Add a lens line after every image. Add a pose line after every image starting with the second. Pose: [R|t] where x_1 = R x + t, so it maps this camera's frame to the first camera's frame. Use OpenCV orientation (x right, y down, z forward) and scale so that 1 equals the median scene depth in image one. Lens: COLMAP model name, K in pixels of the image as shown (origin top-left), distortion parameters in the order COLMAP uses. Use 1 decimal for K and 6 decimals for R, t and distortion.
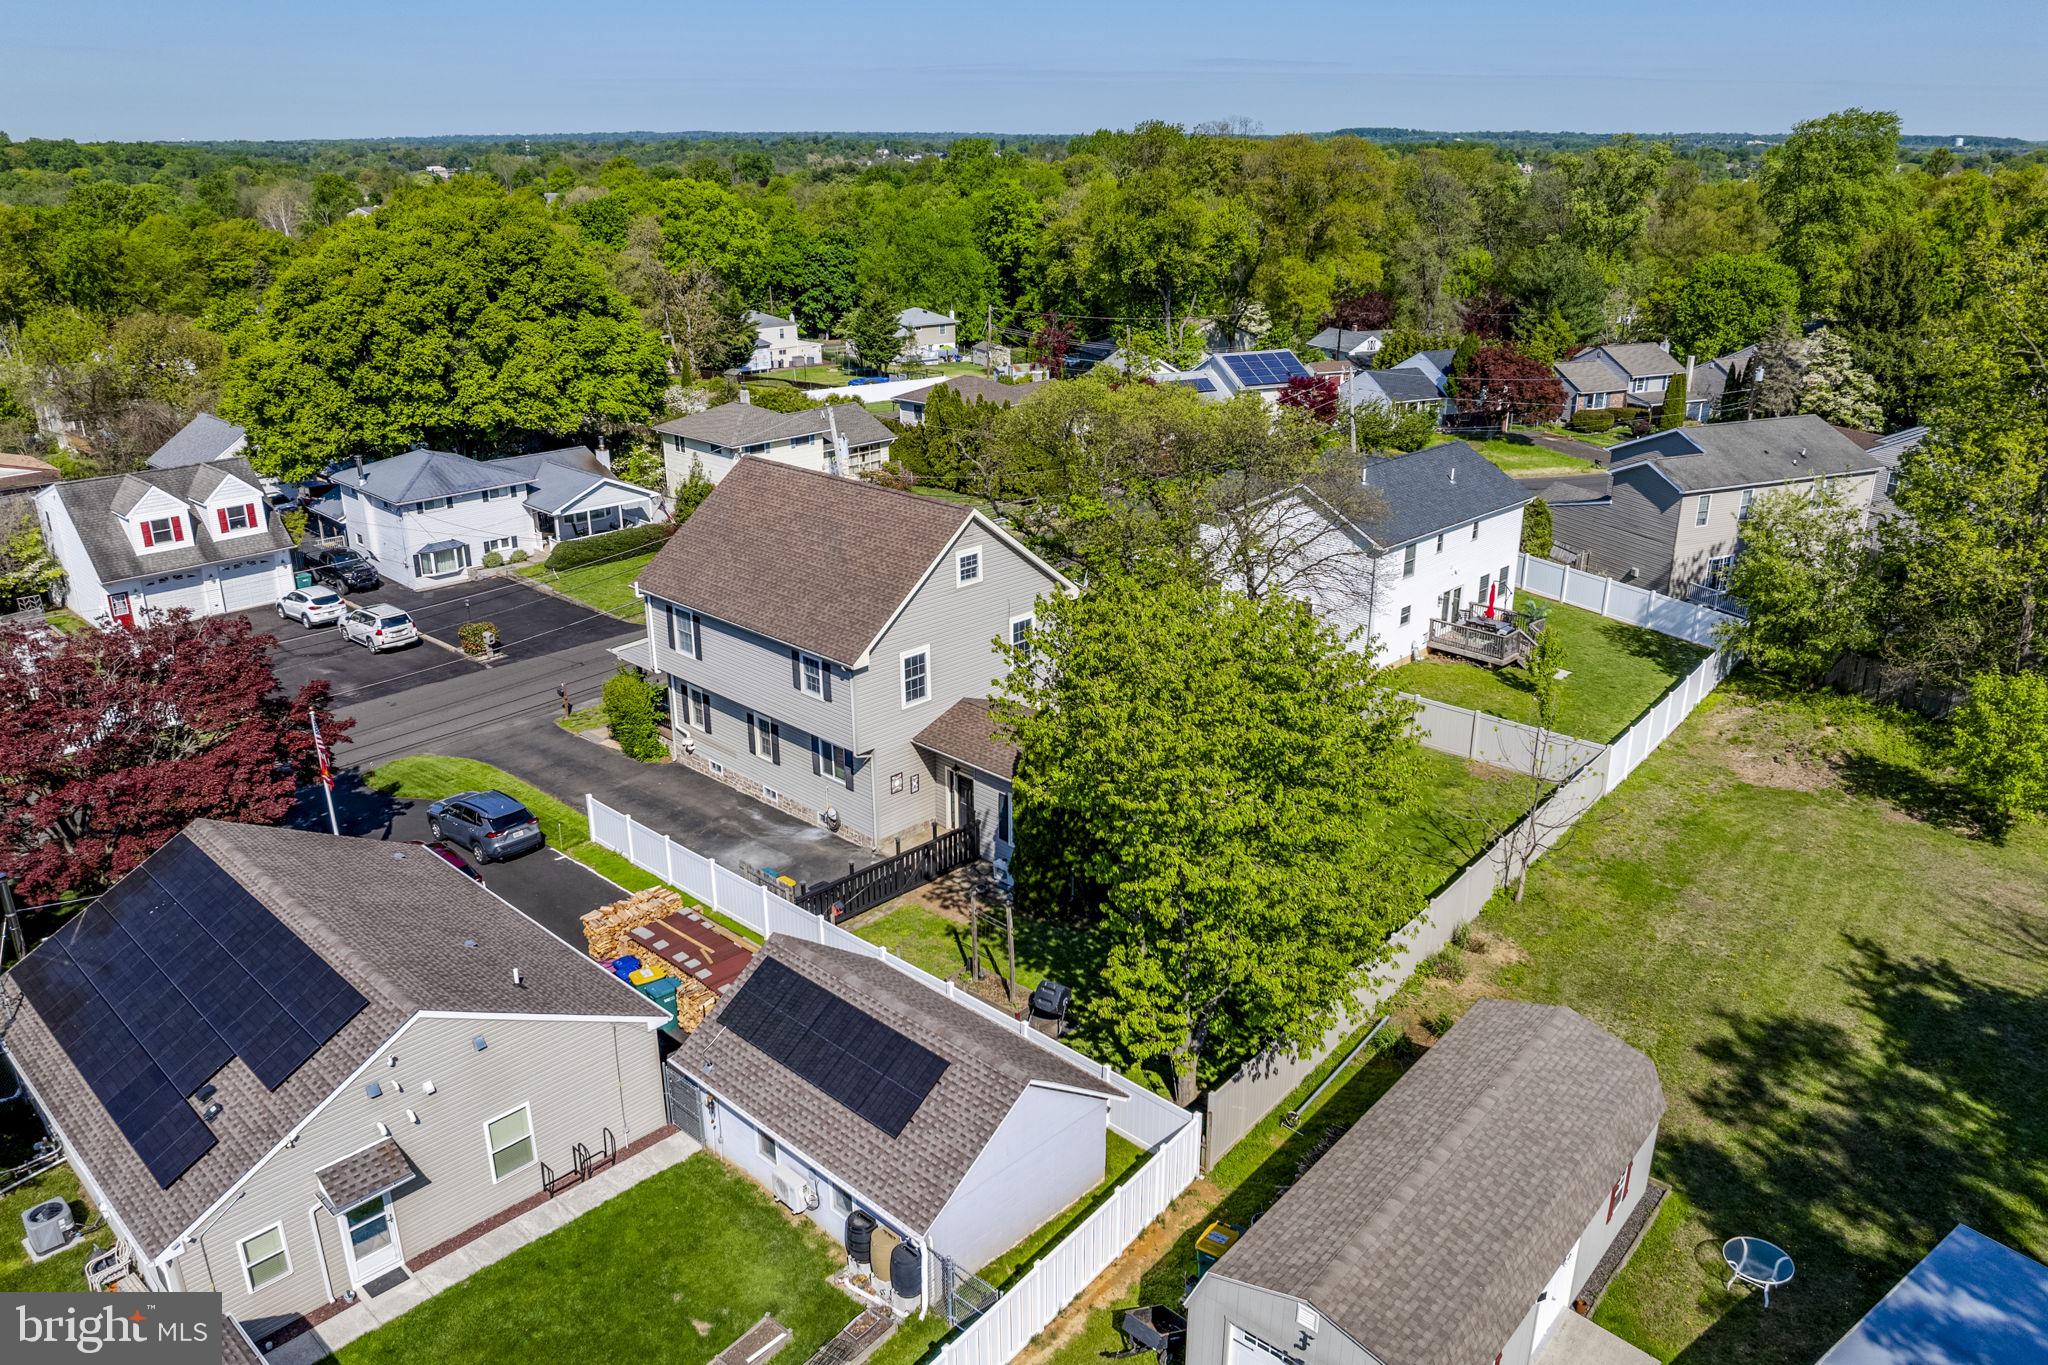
lens RADIAL K [[1452.8, 0, 1037.4], [0, 1452.8, 689.3], [0, 0, 1]] dist [-0.018055, -0.018066]
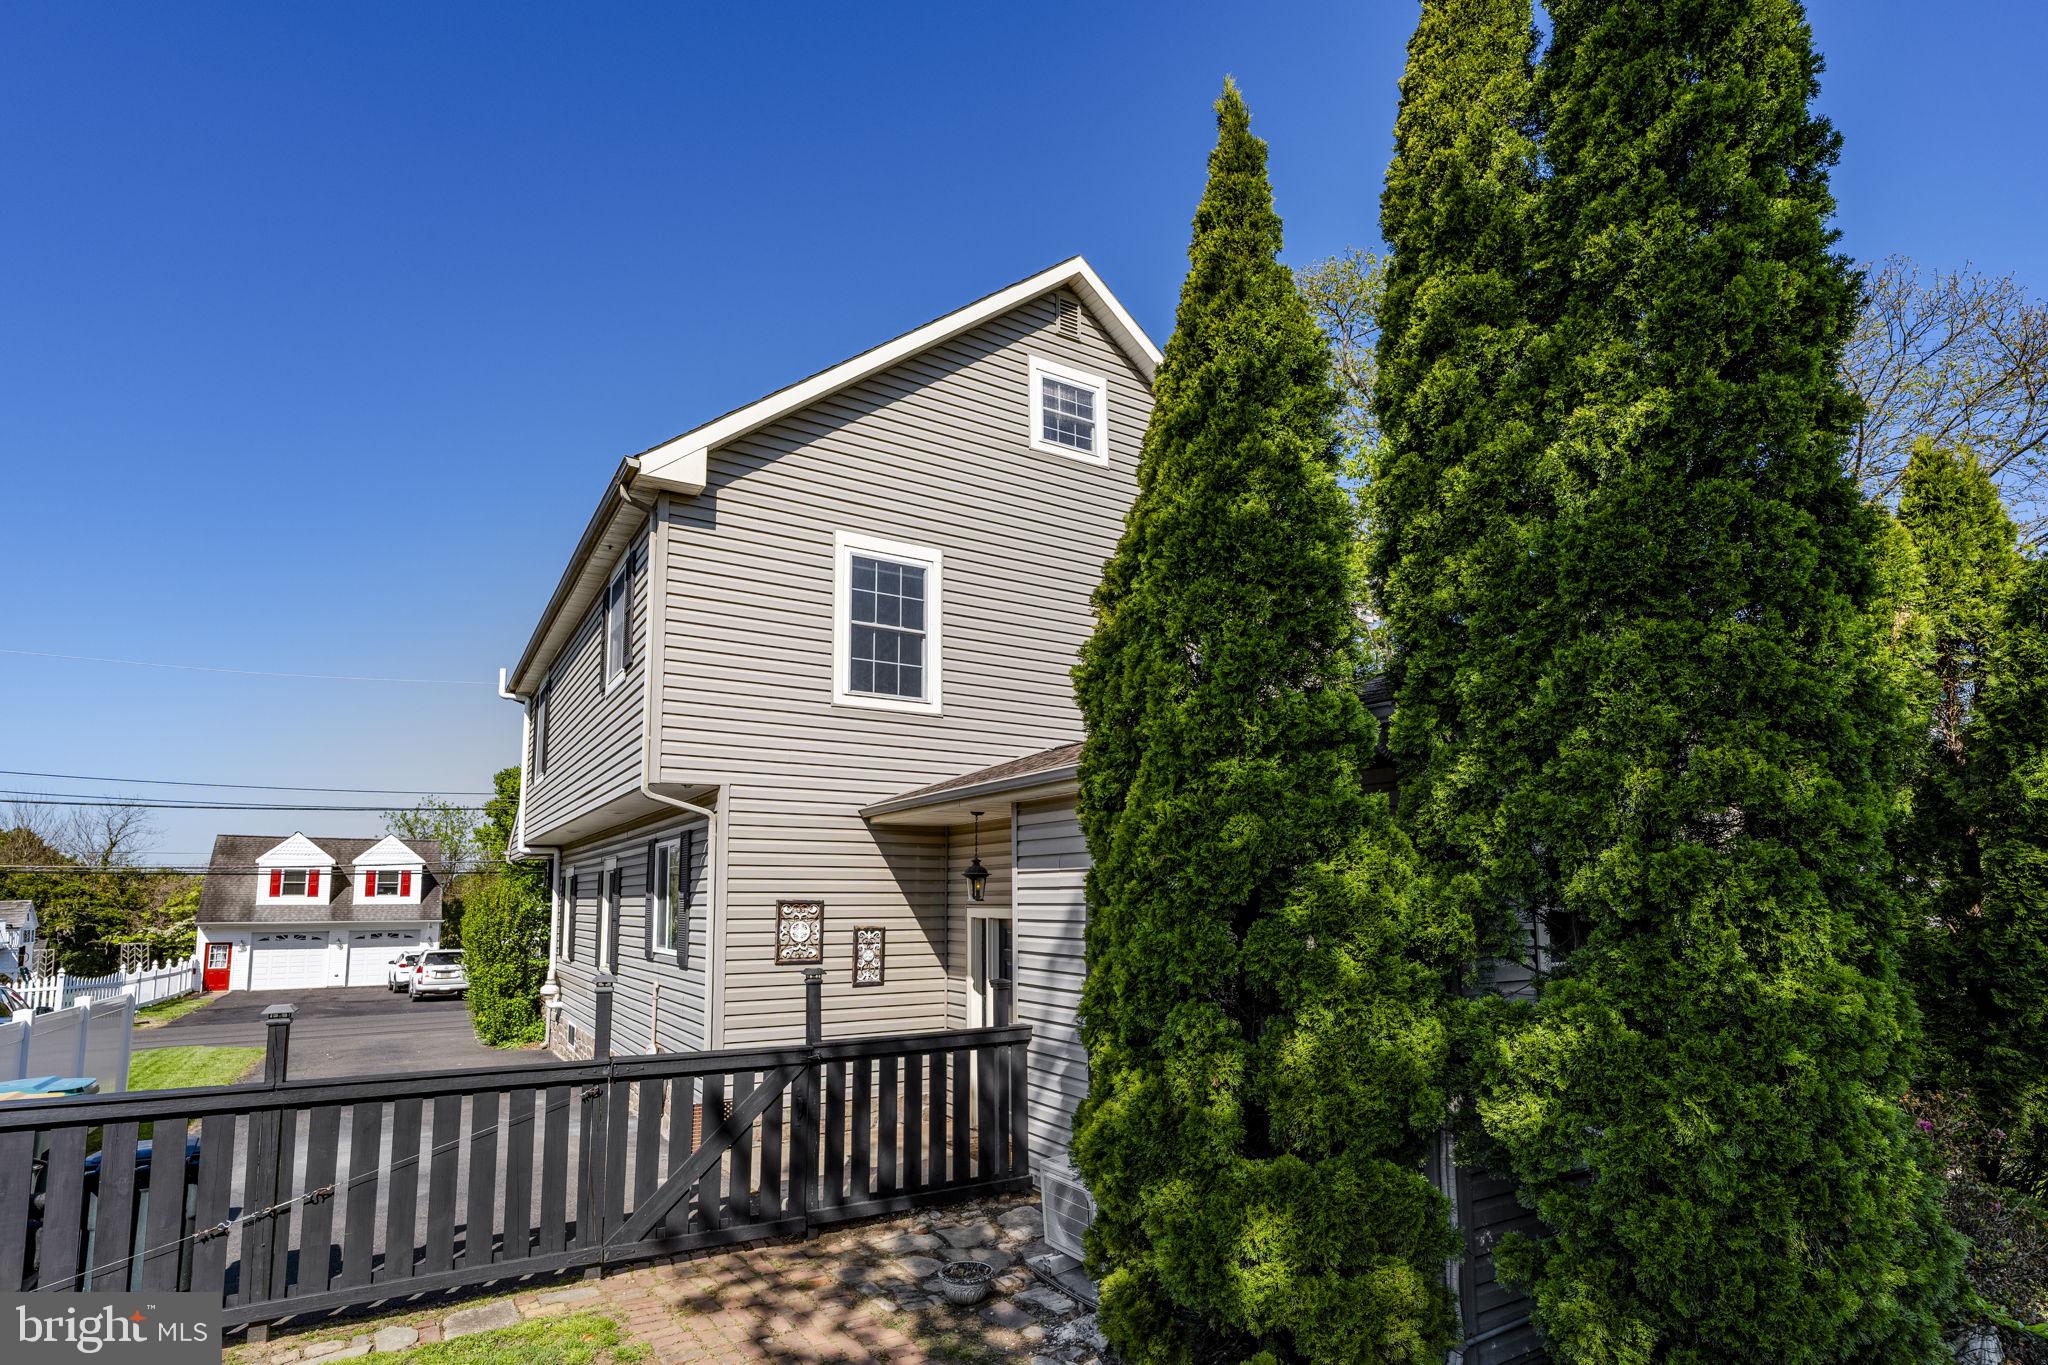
lens RADIAL K [[1014.4, 0, 1039.6], [0, 1014.4, 800.8], [0, 0, 1]] dist [-0.002374, -0.000402]
pose [[0.970277, -0.030707, -0.240041, 0.007201], [-0.079410, 0.896590, -0.435683, 0.115248], [0.228597, 0.441795, 0.867503, 0.709853]]
